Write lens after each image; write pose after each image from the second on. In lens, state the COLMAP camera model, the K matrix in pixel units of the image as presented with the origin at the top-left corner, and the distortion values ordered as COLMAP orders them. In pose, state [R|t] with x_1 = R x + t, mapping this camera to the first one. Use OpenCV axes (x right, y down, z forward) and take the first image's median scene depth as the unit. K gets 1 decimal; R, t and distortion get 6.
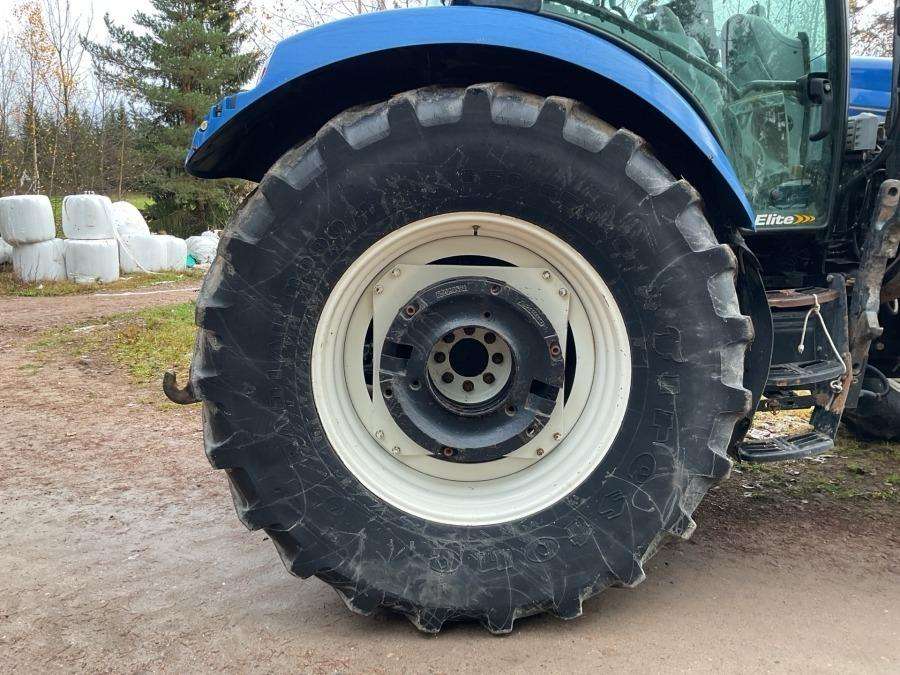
lens RADIAL K [[738.1, 0, 448.2], [0, 738.1, 332.9], [0, 0, 1]] dist [0.093973, -0.169422]
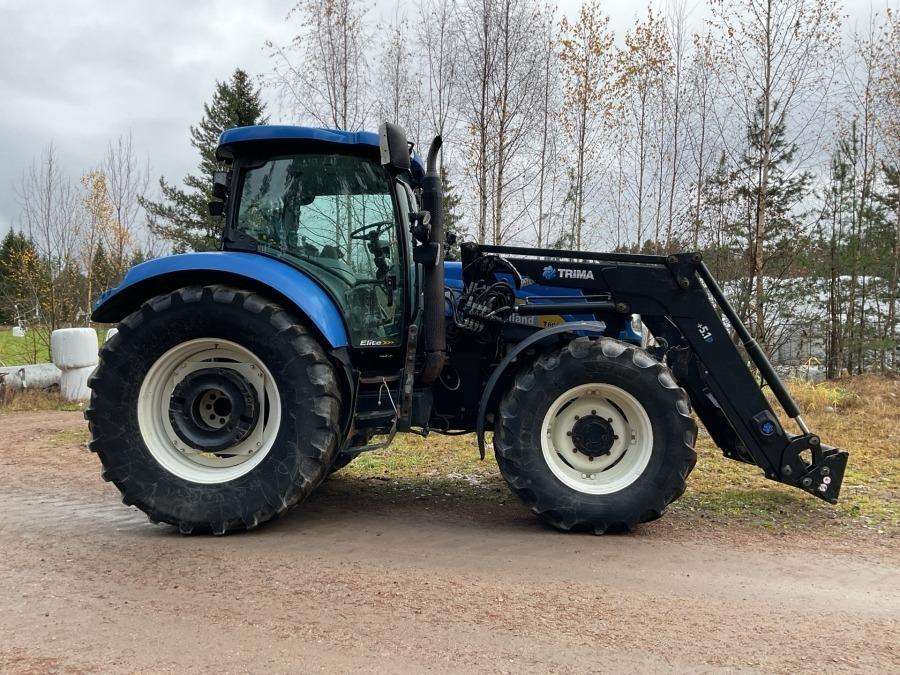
lens RADIAL K [[738.1, 0, 448.2], [0, 738.1, 332.9], [0, 0, 1]] dist [0.093973, -0.169422]
pose [[0.998057, 0.000692, -0.062302, 0.864121], [-0.011513, 0.984766, -0.173501, 0.201033], [0.061233, 0.173881, 0.982861, -1.155941]]
